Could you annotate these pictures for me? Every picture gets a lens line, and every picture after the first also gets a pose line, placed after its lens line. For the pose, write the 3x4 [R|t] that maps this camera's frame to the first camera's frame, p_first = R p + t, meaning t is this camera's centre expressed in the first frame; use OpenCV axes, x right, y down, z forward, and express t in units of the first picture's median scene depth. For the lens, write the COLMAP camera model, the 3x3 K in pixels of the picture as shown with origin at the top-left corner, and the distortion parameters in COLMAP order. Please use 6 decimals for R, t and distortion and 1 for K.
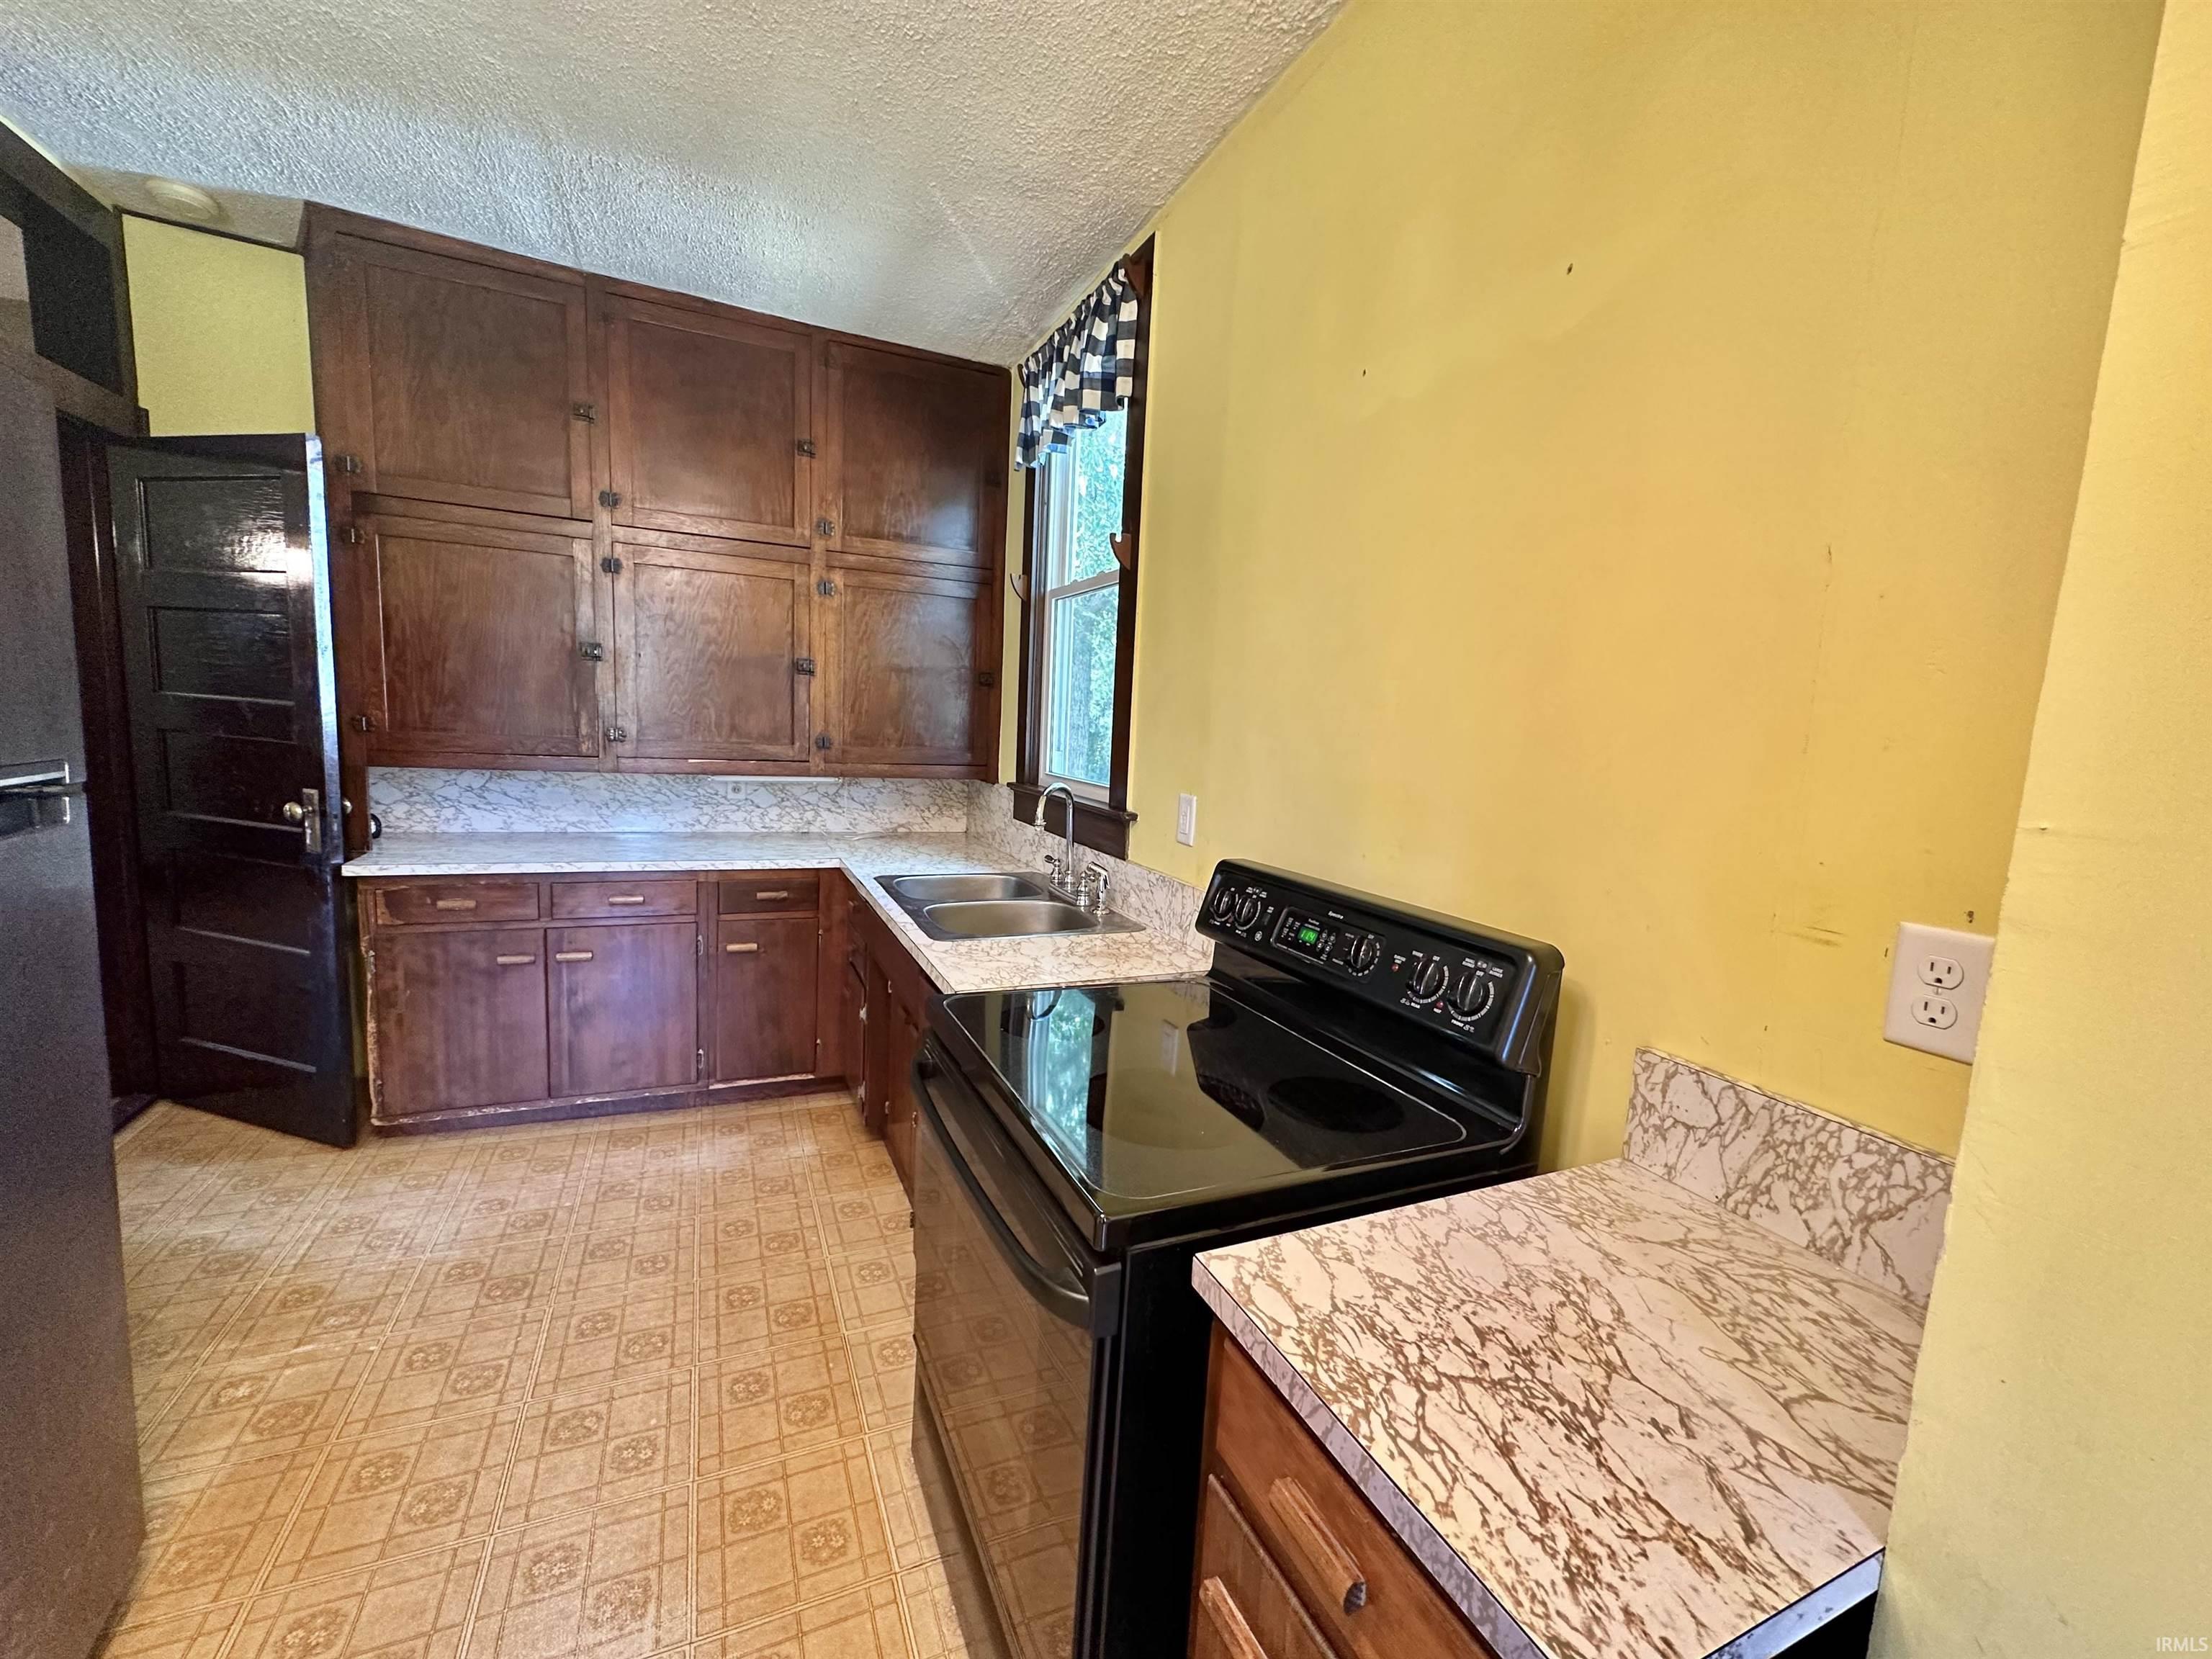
lens RADIAL K [[882.9, 0, 1106.9], [0, 882.9, 830.6], [0, 0, 1]] dist [-0.002470, -0.000104]
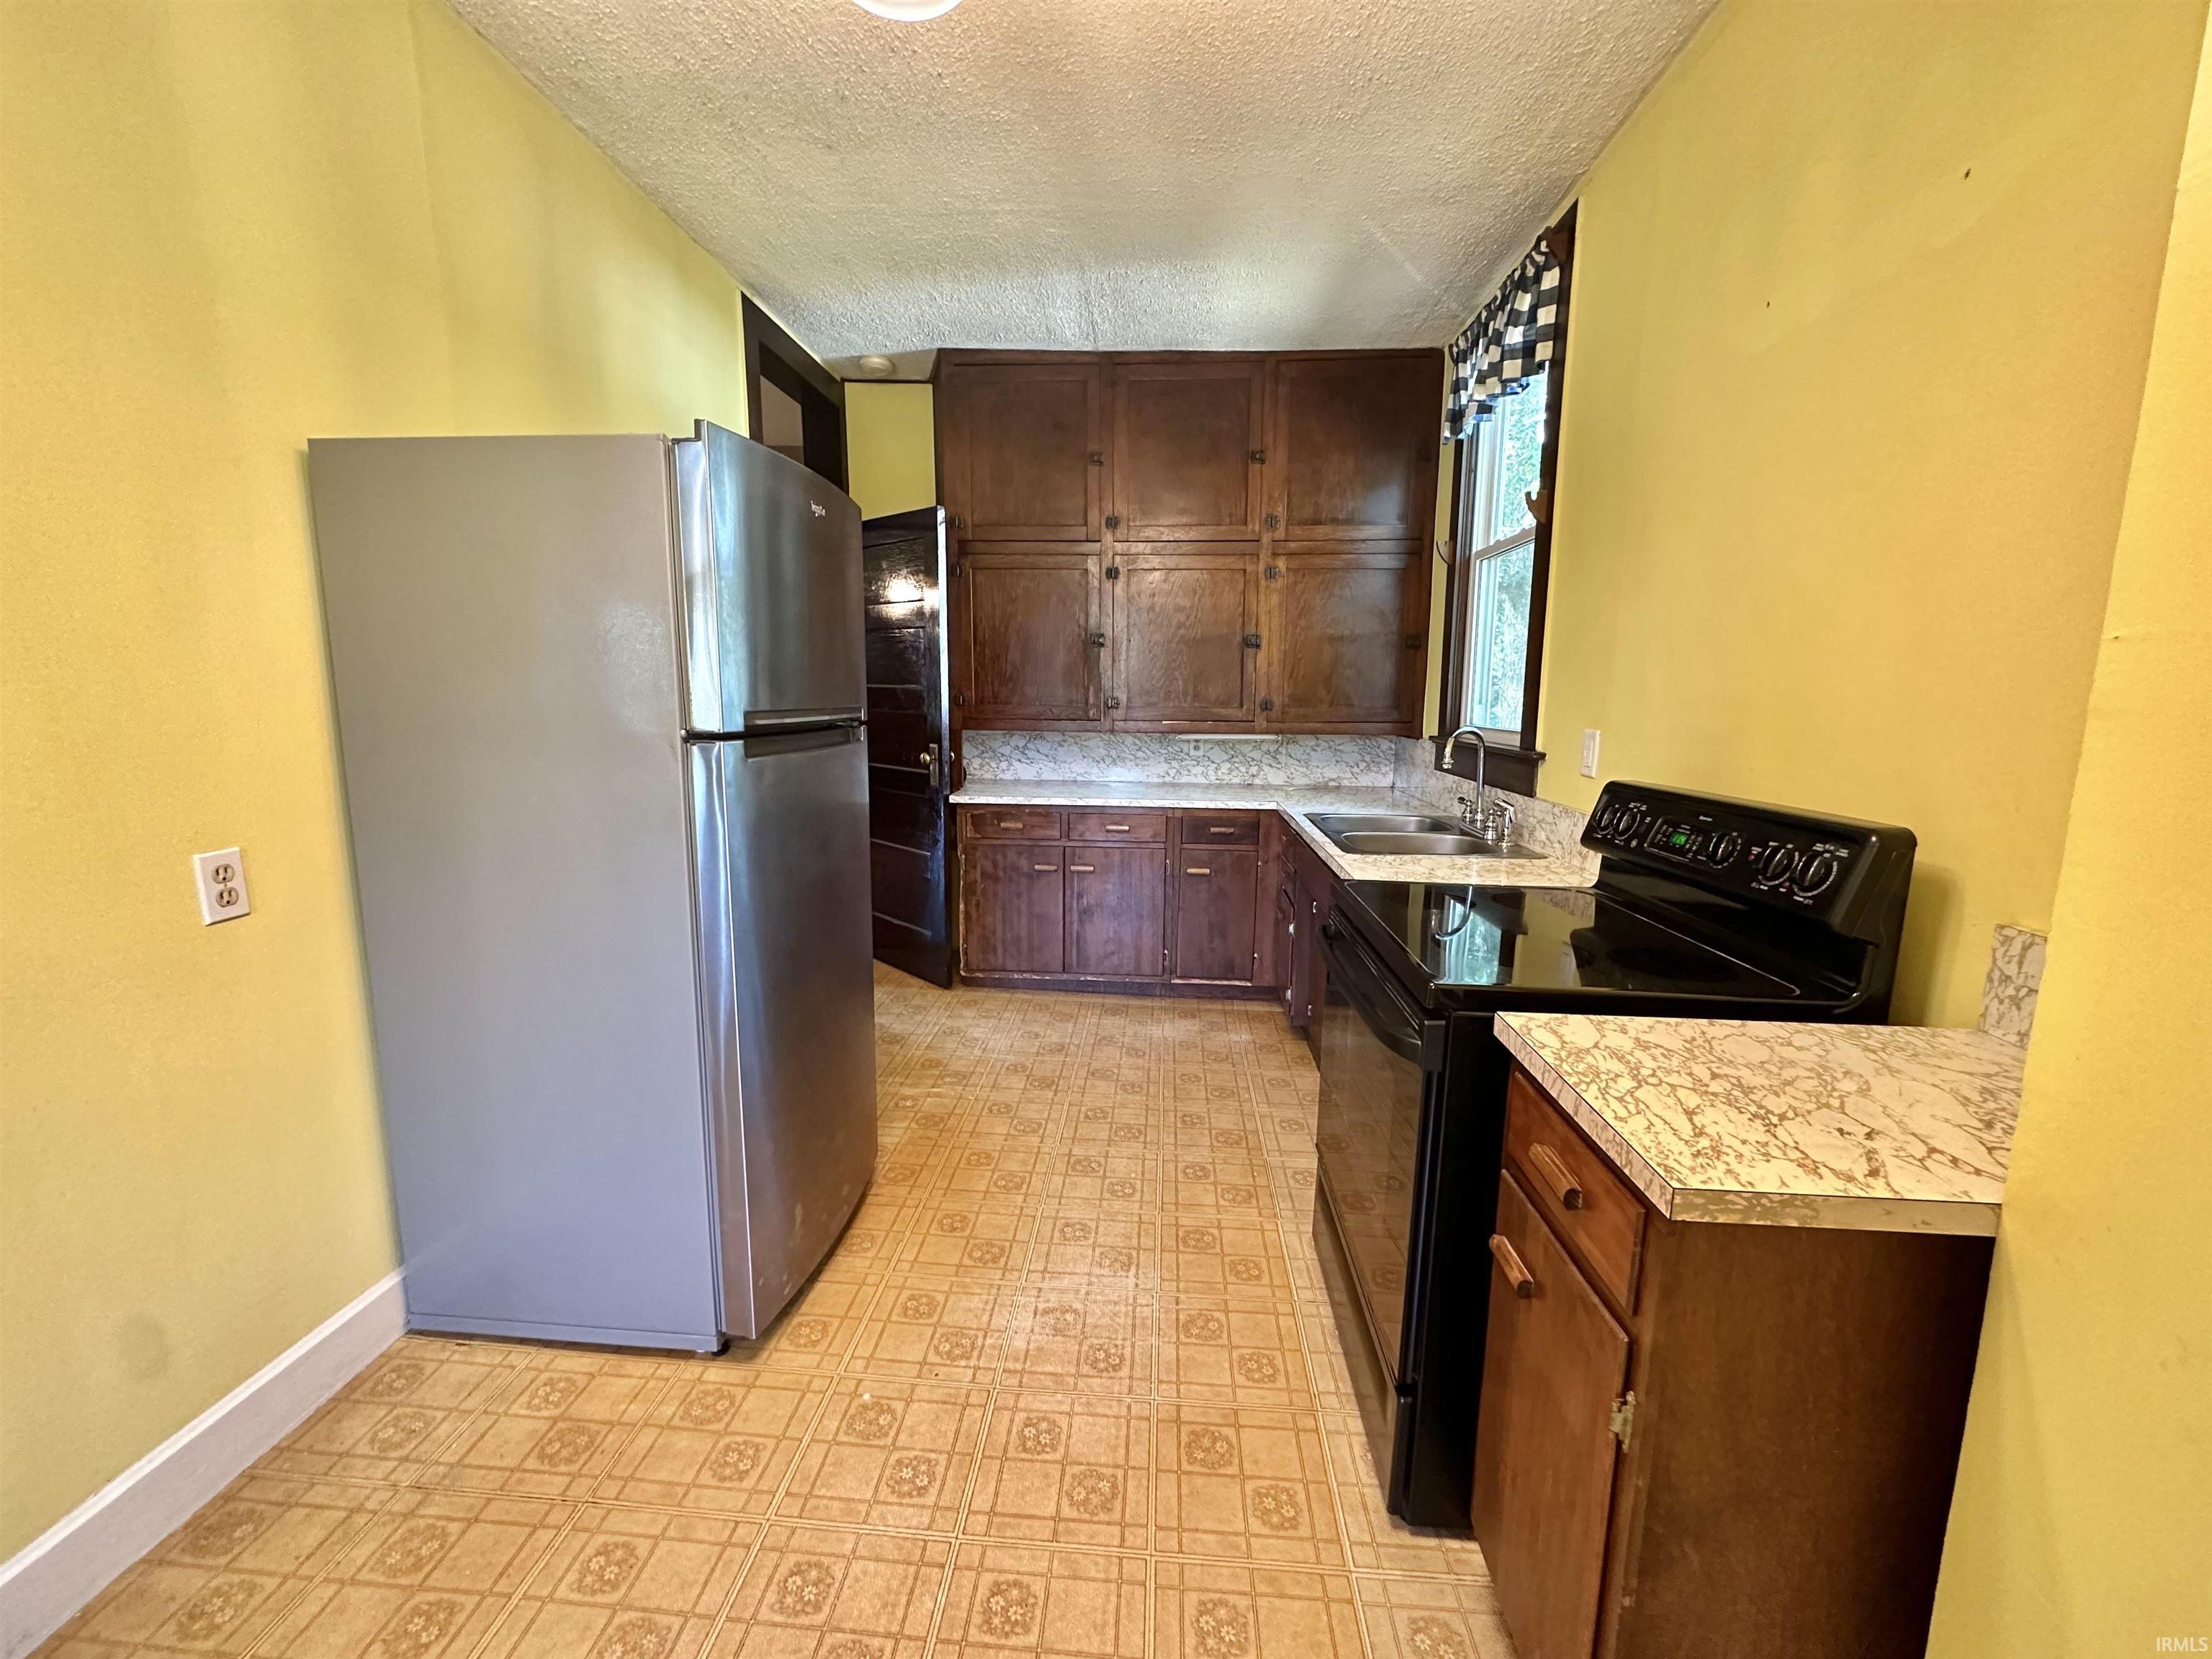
lens RADIAL K [[882.4, 0, 1107.2], [0, 882.4, 830.3], [0, 0, 1]] dist [-0.001556, -0.000067]
pose [[0.879860, 0.029580, -0.474311, 0.072572], [-0.021507, 0.999517, 0.022439, 0.058962], [0.474745, -0.009542, 0.880072, -0.181942]]
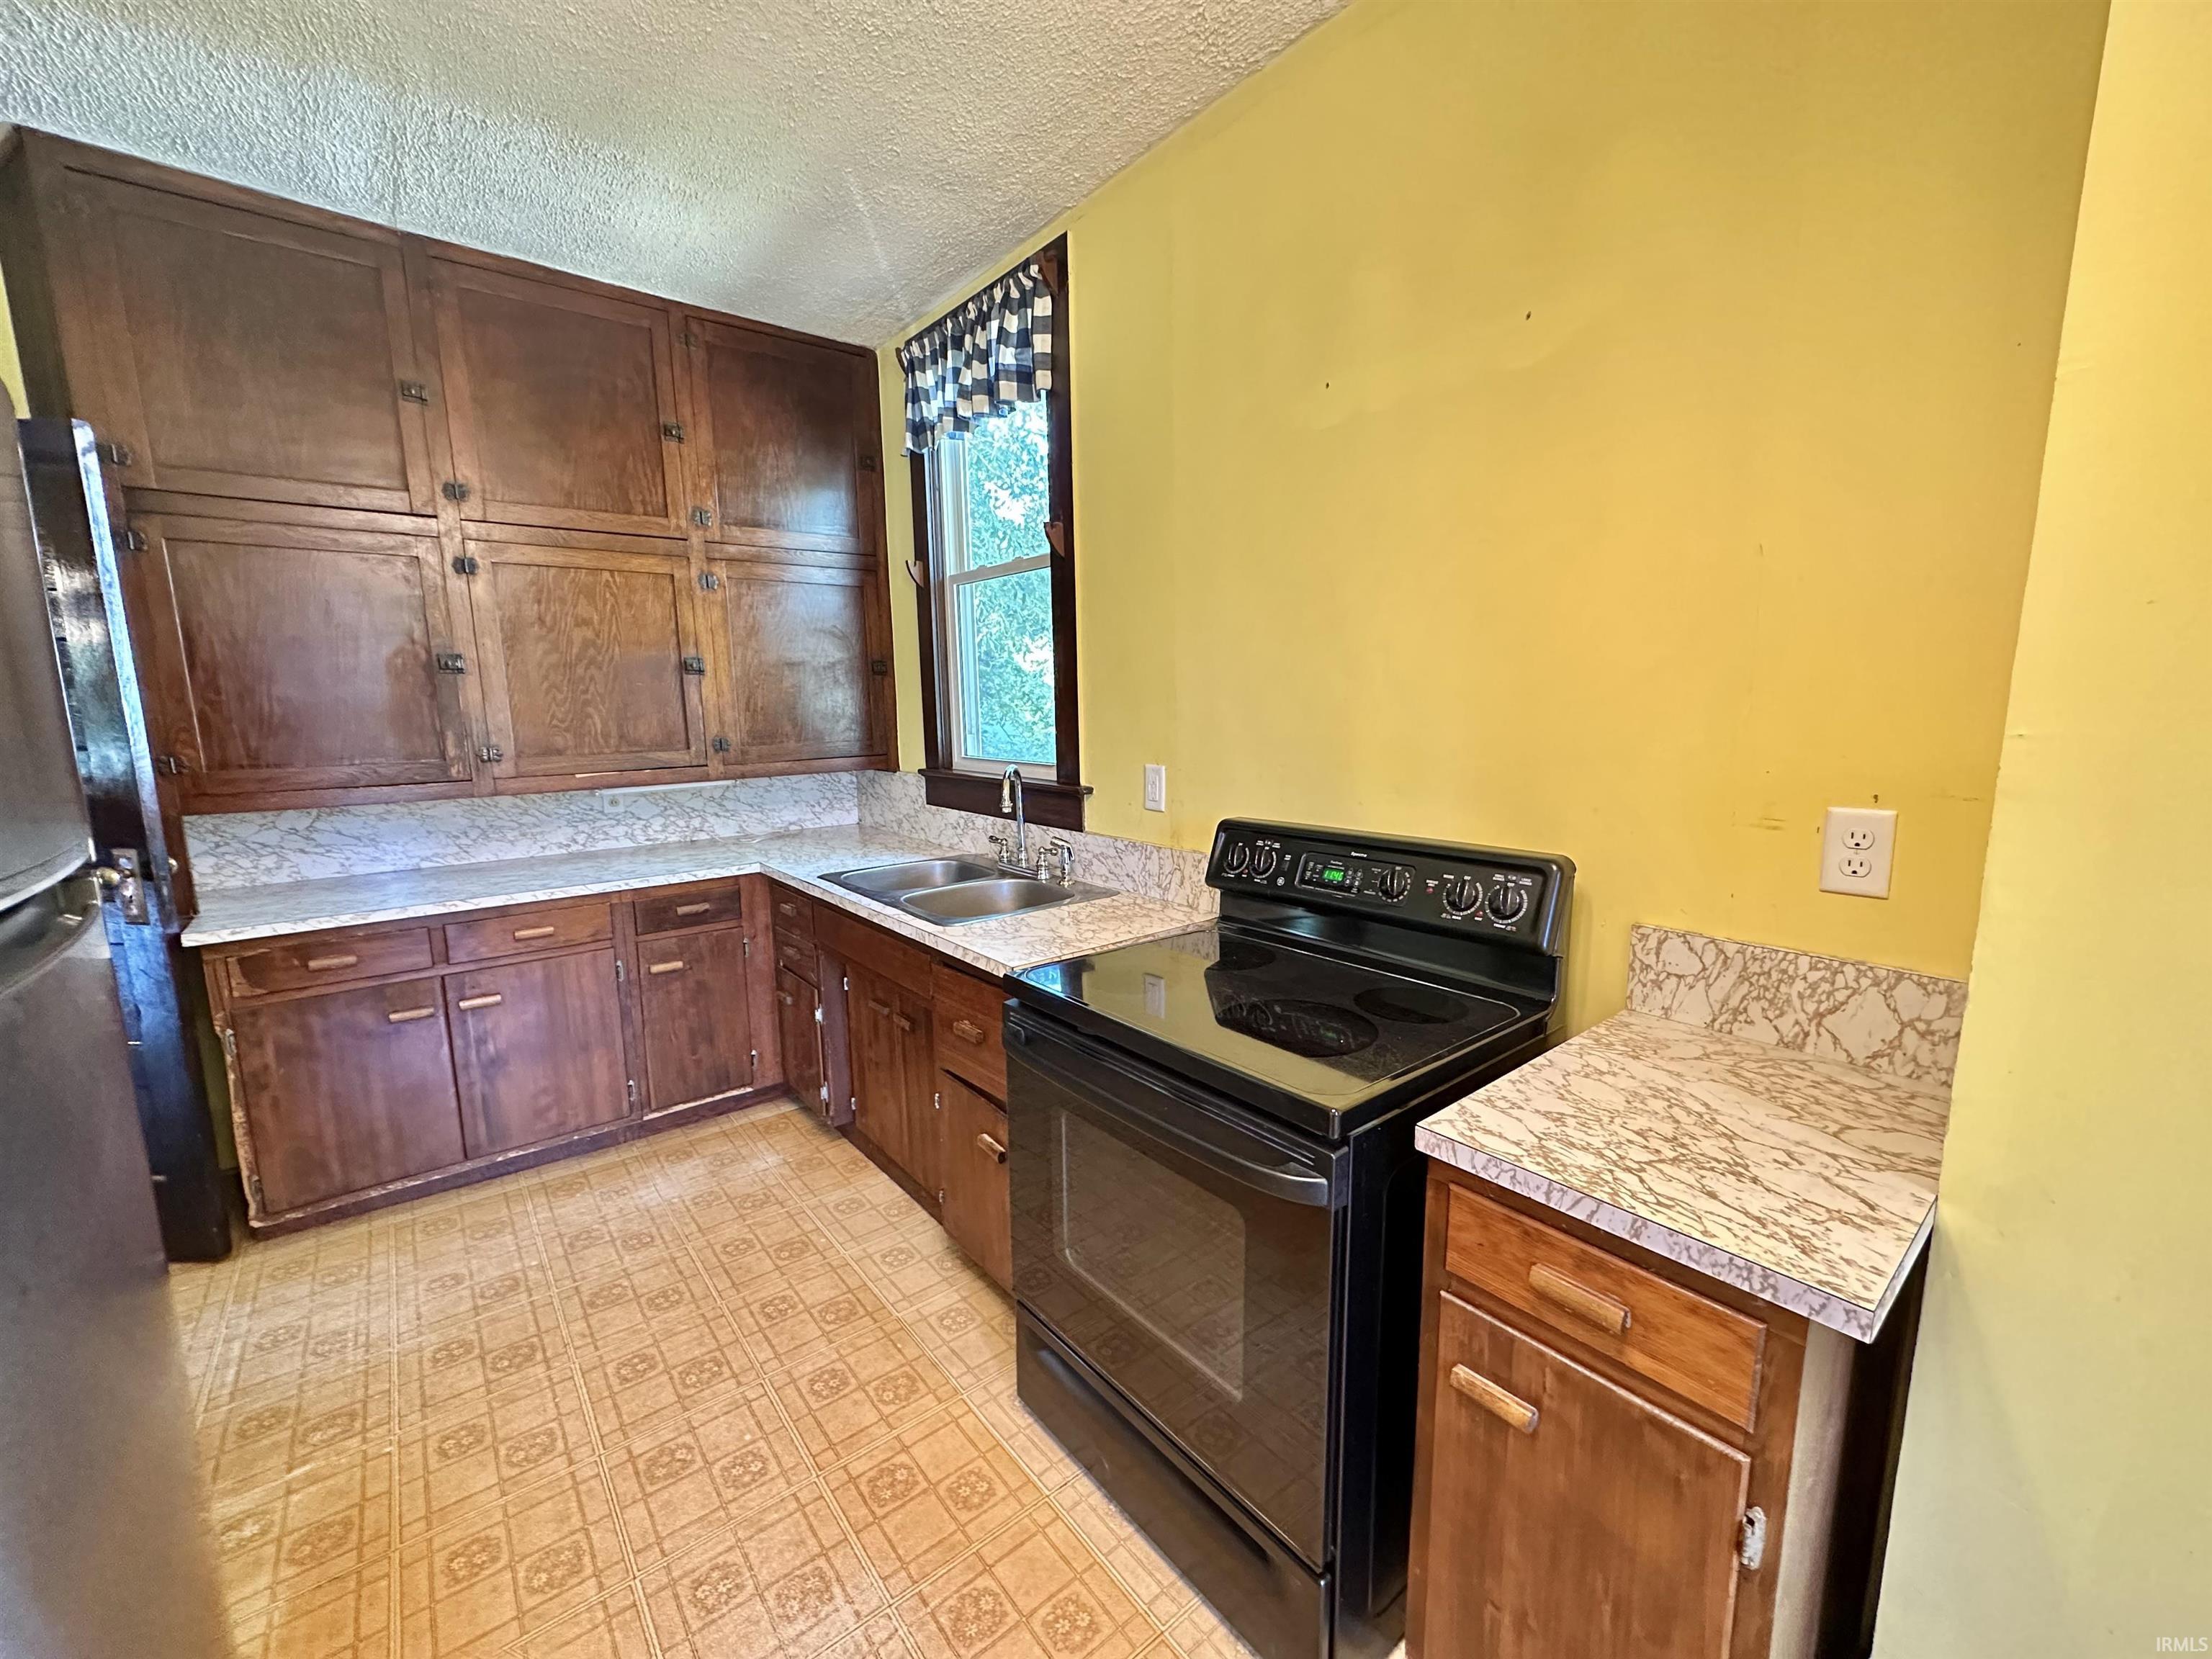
lens RADIAL K [[882.4, 0, 1107.2], [0, 882.4, 830.3], [0, 0, 1]] dist [-0.001556, -0.000067]
pose [[0.965023, -0.104365, 0.240495, -0.200808], [0.096368, 0.994337, 0.044812, -0.012682], [-0.243809, -0.020068, 0.969615, -0.036803]]
